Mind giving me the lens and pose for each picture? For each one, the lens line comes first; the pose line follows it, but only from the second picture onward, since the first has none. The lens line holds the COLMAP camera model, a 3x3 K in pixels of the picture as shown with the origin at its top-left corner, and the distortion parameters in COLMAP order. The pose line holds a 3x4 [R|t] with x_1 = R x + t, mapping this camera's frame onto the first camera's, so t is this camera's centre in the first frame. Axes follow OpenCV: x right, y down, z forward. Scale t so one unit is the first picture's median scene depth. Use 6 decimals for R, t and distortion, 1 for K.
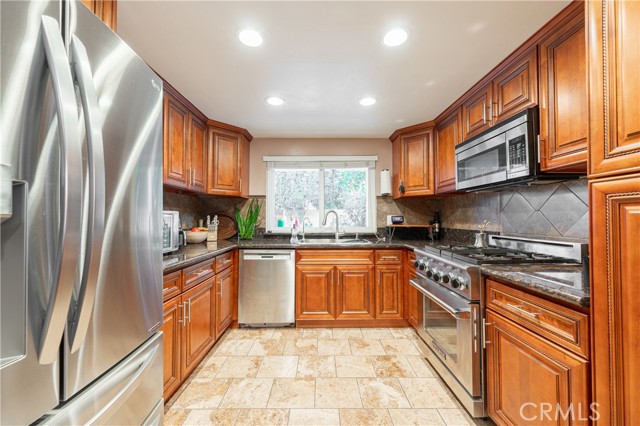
lens RADIAL K [[252.3, 0, 320.8], [0, 252.3, 213.1], [0, 0, 1]] dist [-0.001921, 0.000088]
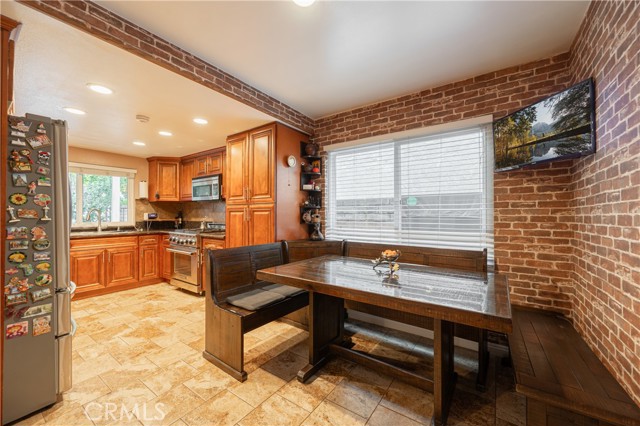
lens RADIAL K [[252.3, 0, 319.9], [0, 252.3, 213.0], [0, 0, 1]] dist [-0.001921, 0.000088]
pose [[0.574889, 0.006880, 0.818202, -0.403294], [-0.017951, 0.999830, 0.004206, -0.018554], [-0.818034, -0.017106, 0.574915, -0.767245]]
